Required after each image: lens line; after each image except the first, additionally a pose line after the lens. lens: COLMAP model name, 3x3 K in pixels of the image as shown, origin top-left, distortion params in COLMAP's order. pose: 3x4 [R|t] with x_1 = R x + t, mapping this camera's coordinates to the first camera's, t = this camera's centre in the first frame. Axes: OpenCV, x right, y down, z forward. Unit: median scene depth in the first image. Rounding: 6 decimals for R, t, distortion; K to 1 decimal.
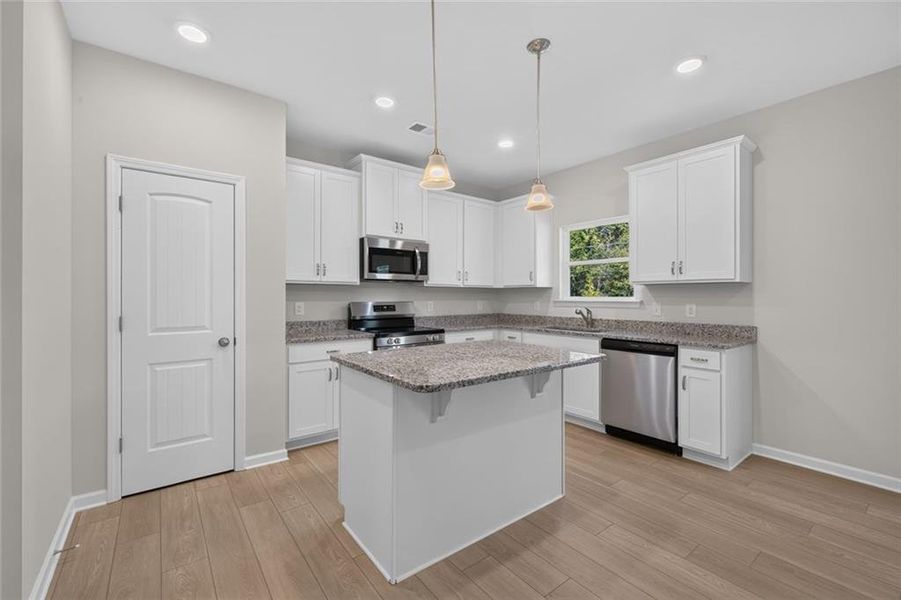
lens RADIAL K [[374.8, 0, 450.4], [0, 374.8, 296.7], [0, 0, 1]] dist [0.002408, 0.000061]
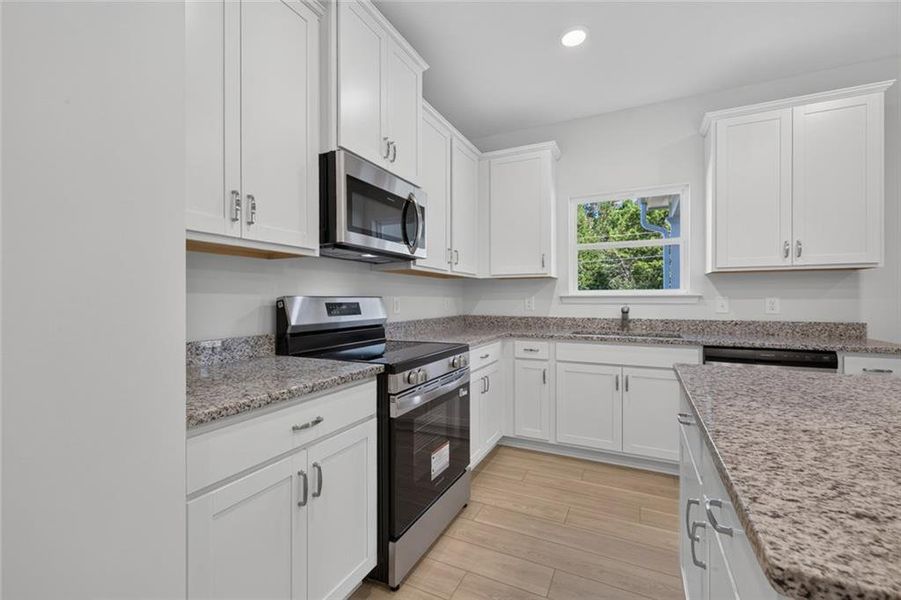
lens RADIAL K [[377.7, 0, 450.5], [0, 377.7, 300.0], [0, 0, 1]] dist [-0.000735, -0.000374]
pose [[0.898492, -0.002098, 0.438984, -0.313285], [0.001364, 0.999997, 0.001989, 0.020858], [-0.438987, -0.001188, 0.898492, 0.537212]]
